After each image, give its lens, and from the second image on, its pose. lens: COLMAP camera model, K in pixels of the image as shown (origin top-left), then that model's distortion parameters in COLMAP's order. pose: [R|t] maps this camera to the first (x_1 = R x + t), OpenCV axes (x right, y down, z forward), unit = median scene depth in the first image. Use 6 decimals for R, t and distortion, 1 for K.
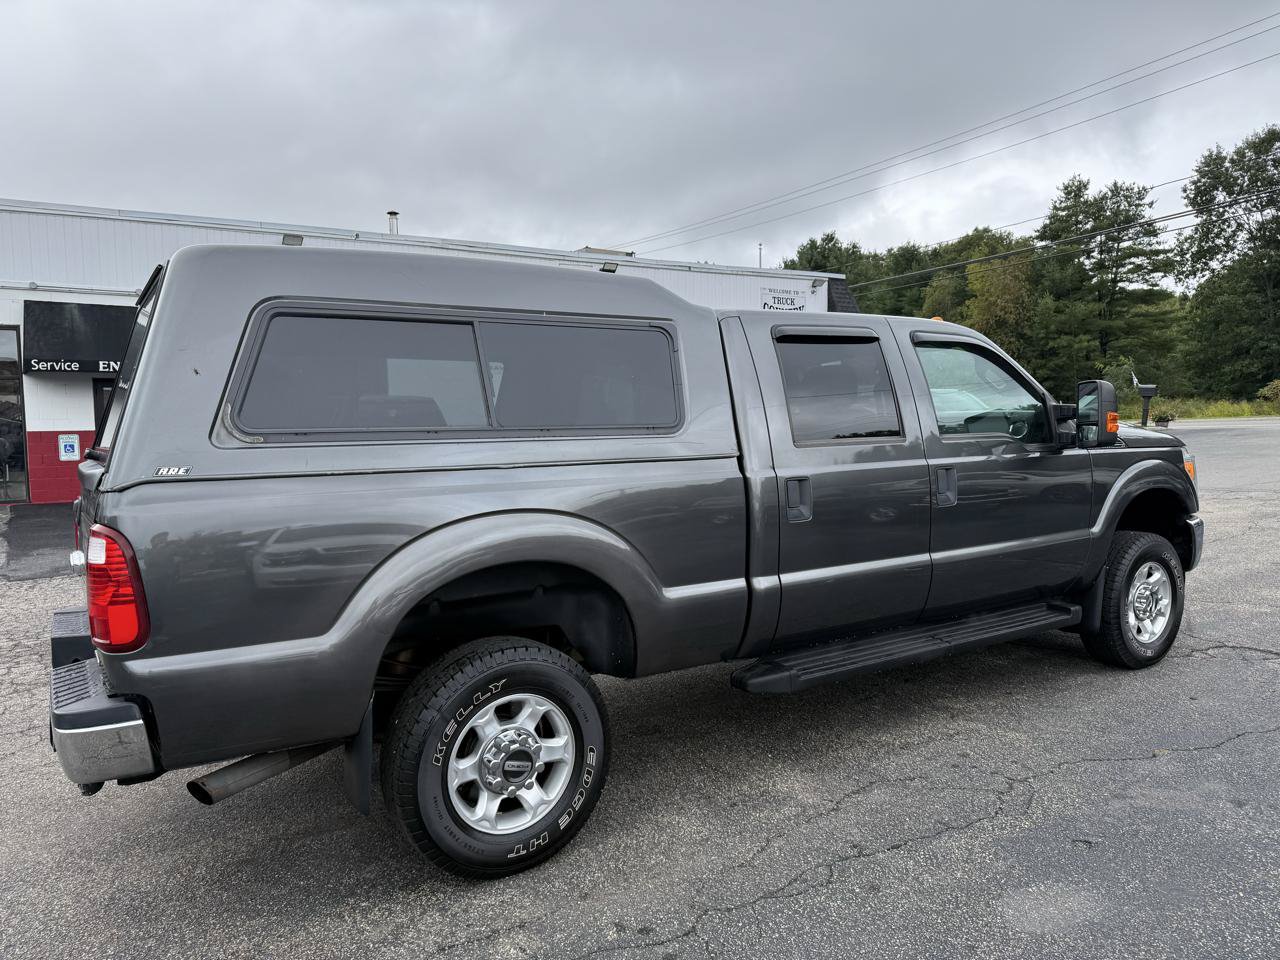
lens RADIAL K [[906.8, 0, 652.8], [0, 906.8, 482.7], [0, 0, 1]] dist [0.033937, -0.039806]
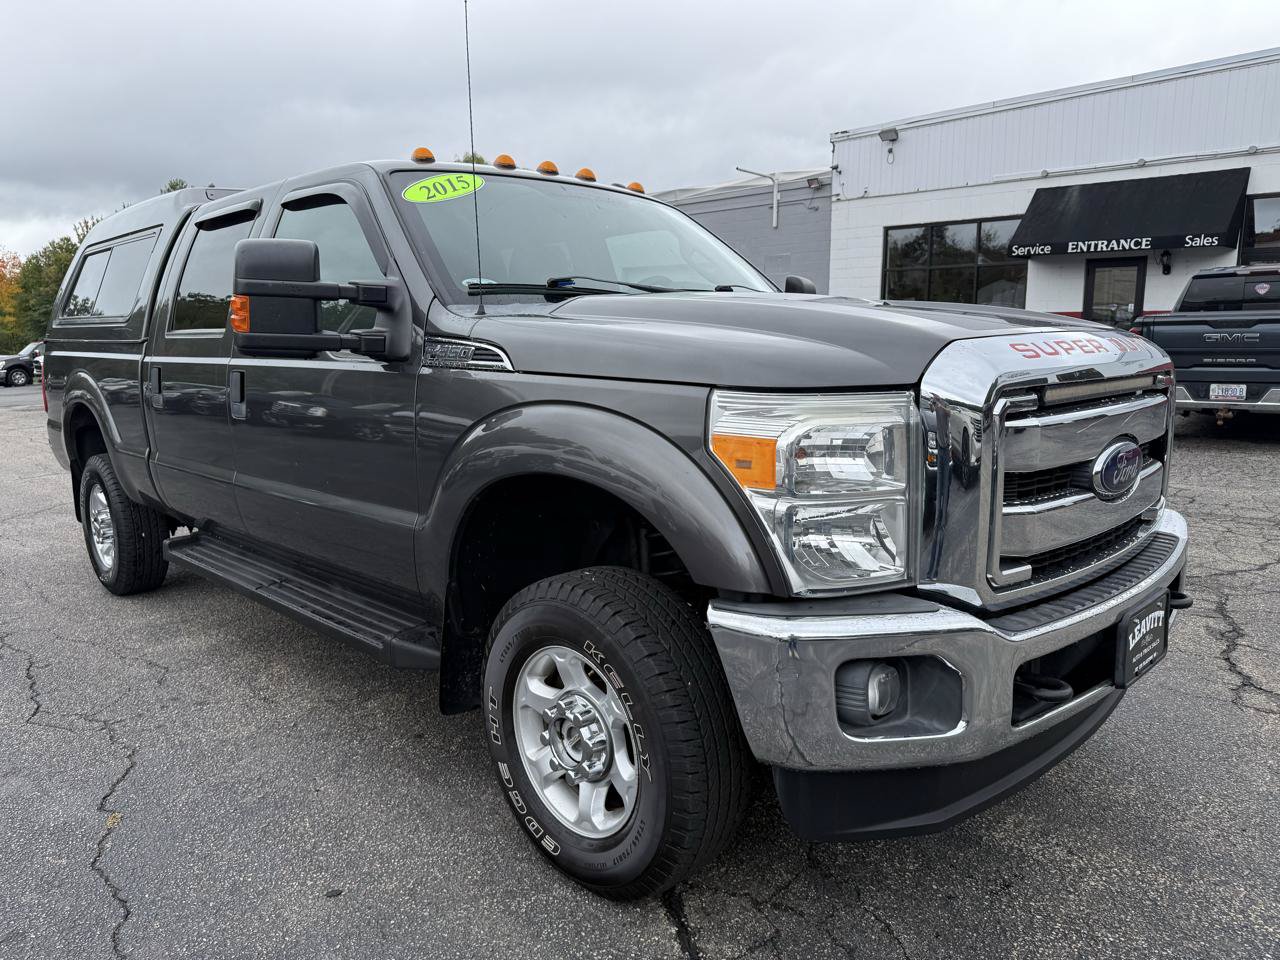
lens RADIAL K [[906.8, 0, 630.3], [0, 906.8, 476.5], [0, 0, 1]] dist [0.033937, -0.039806]
pose [[0.190863, 0.175945, -0.965720, 0.927573], [-0.053416, 0.984209, 0.168756, -0.062937], [0.980162, 0.019375, 0.197248, 0.931066]]
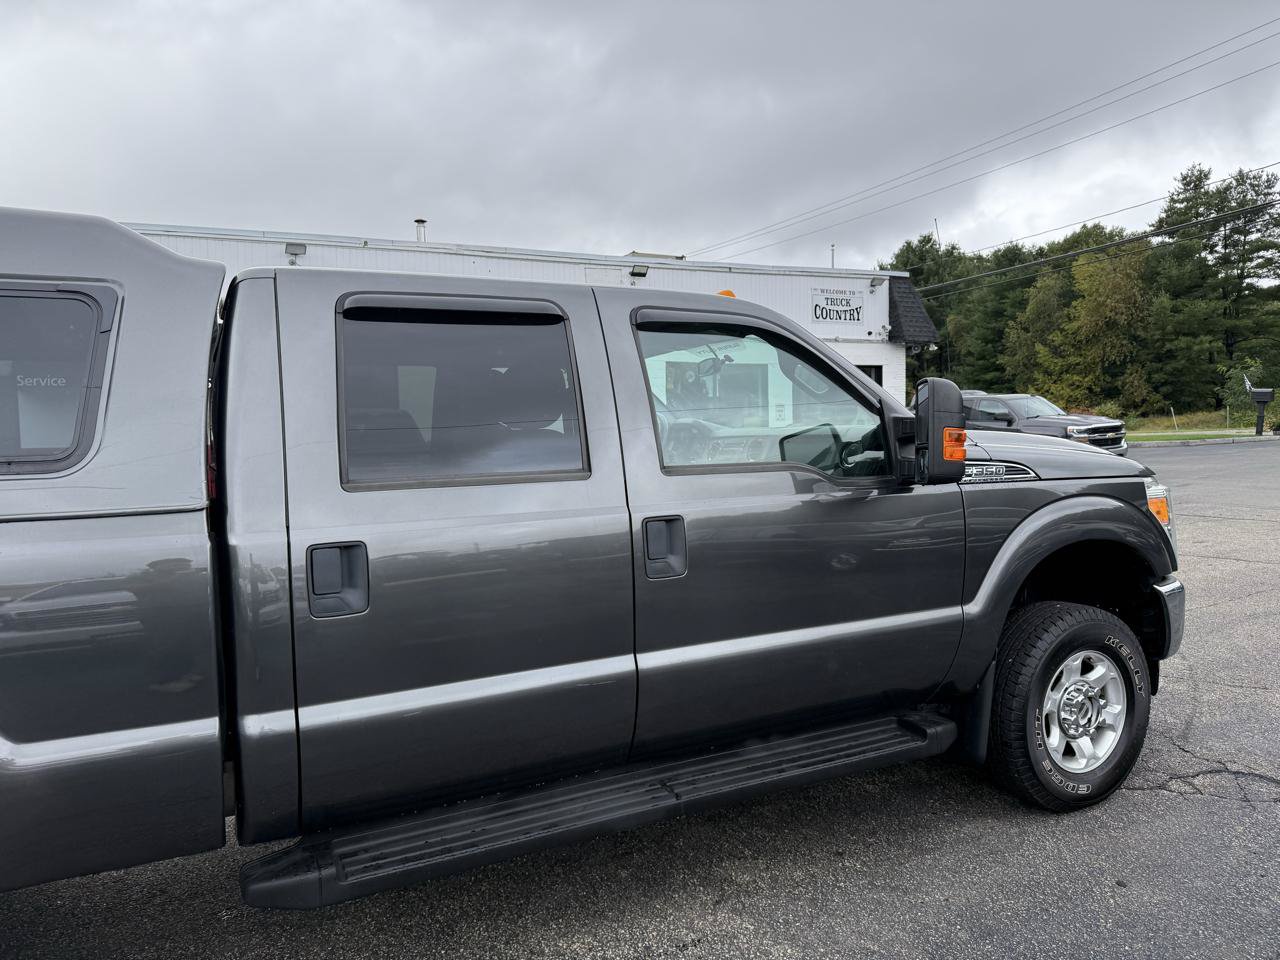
lens RADIAL K [[906.8, 0, 659.1], [0, 906.8, 477.0], [0, 0, 1]] dist [0.033937, -0.039806]
pose [[0.993849, -0.001008, -0.110739, 0.305872], [-0.000977, 0.999840, -0.017869, -0.027663], [0.110739, 0.017867, 0.993689, 0.297485]]
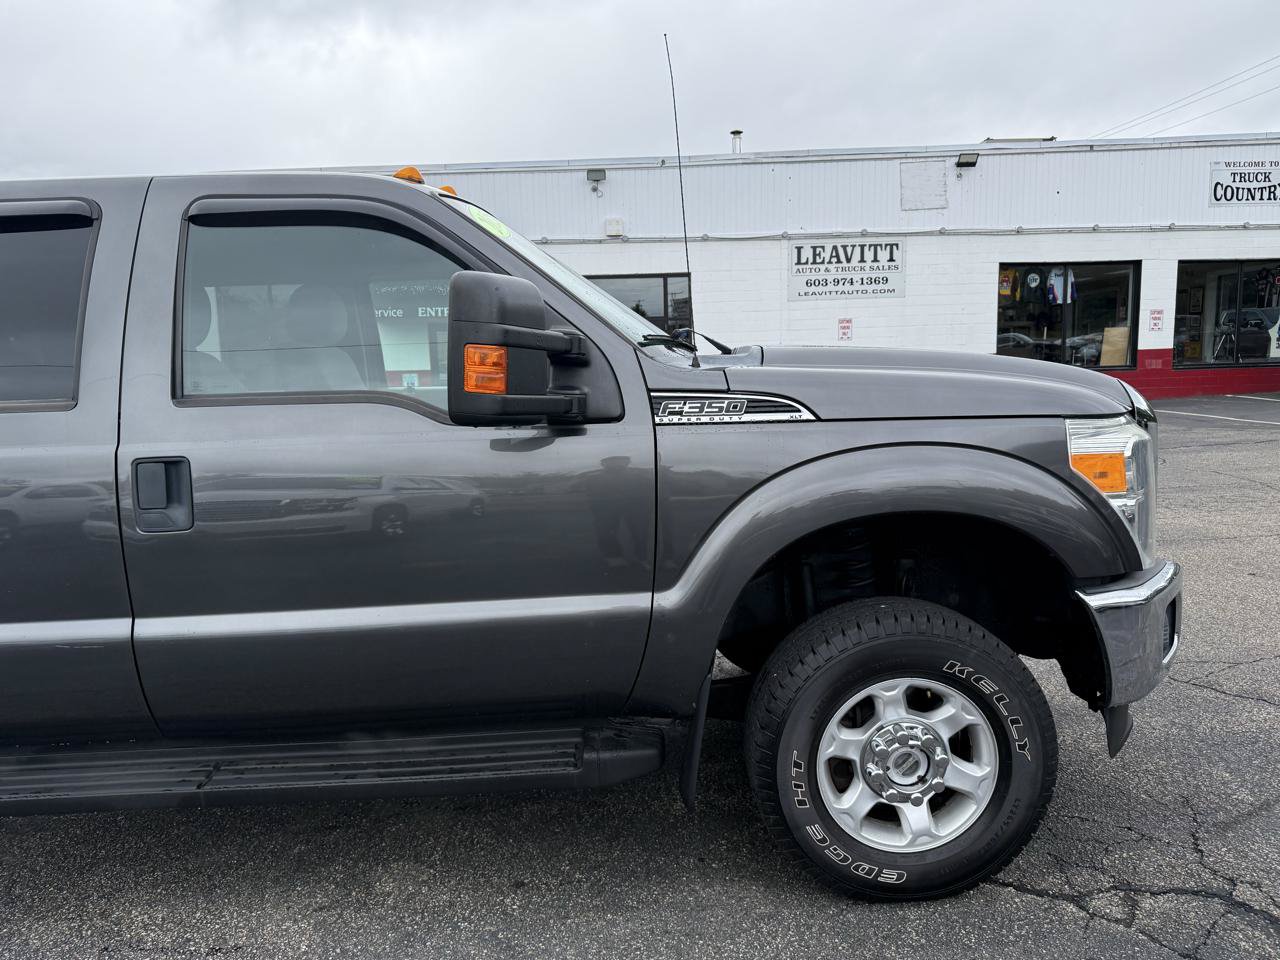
lens RADIAL K [[906.8, 0, 642.8], [0, 906.8, 490.6], [0, 0, 1]] dist [0.033937, -0.039806]
pose [[0.847293, 0.062836, -0.527396, 0.654591], [-0.018190, 0.995828, 0.089423, -0.040668], [0.530815, -0.066174, 0.844900, 0.557000]]
